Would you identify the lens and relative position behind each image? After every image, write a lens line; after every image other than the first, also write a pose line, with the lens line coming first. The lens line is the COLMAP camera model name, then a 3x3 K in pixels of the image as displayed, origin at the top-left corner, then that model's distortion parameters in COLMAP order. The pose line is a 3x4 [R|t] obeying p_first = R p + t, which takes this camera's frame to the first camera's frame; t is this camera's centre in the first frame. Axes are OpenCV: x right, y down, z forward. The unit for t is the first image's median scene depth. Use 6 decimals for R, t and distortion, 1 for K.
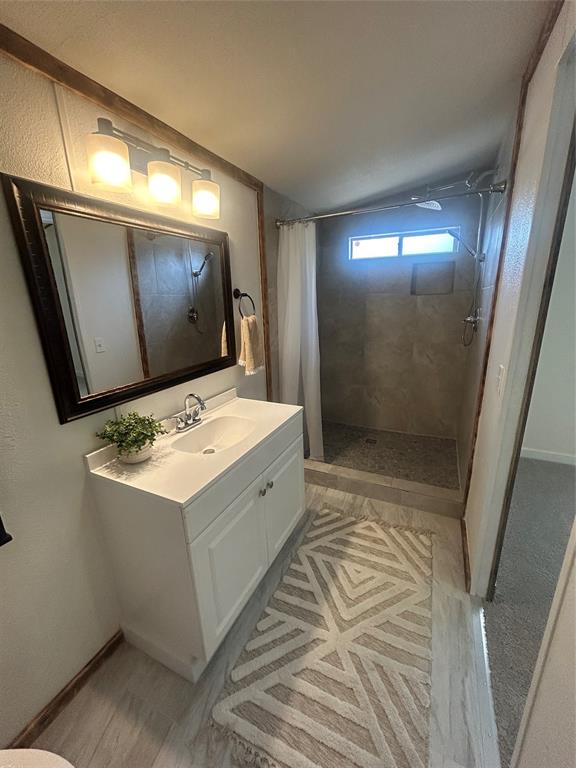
lens RADIAL K [[310.7, 0, 290.3], [0, 310.7, 382.9], [0, 0, 1]] dist [-0.000191, 0.000067]
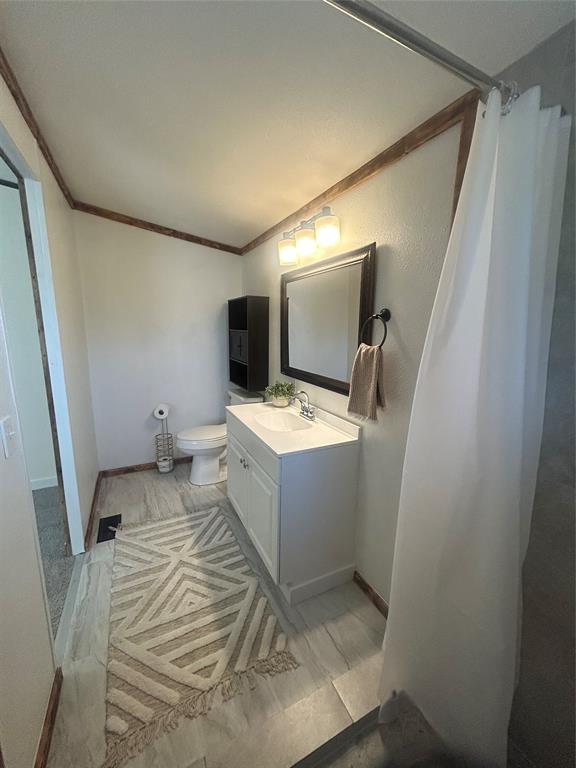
lens RADIAL K [[310.7, 0, 290.0], [0, 310.7, 382.2], [0, 0, 1]] dist [-0.000191, 0.000067]
pose [[-0.617663, 0.155103, -0.770996, 0.664087], [-0.204022, 0.915193, 0.347558, -0.408923], [0.759518, 0.371974, -0.533637, 1.501445]]
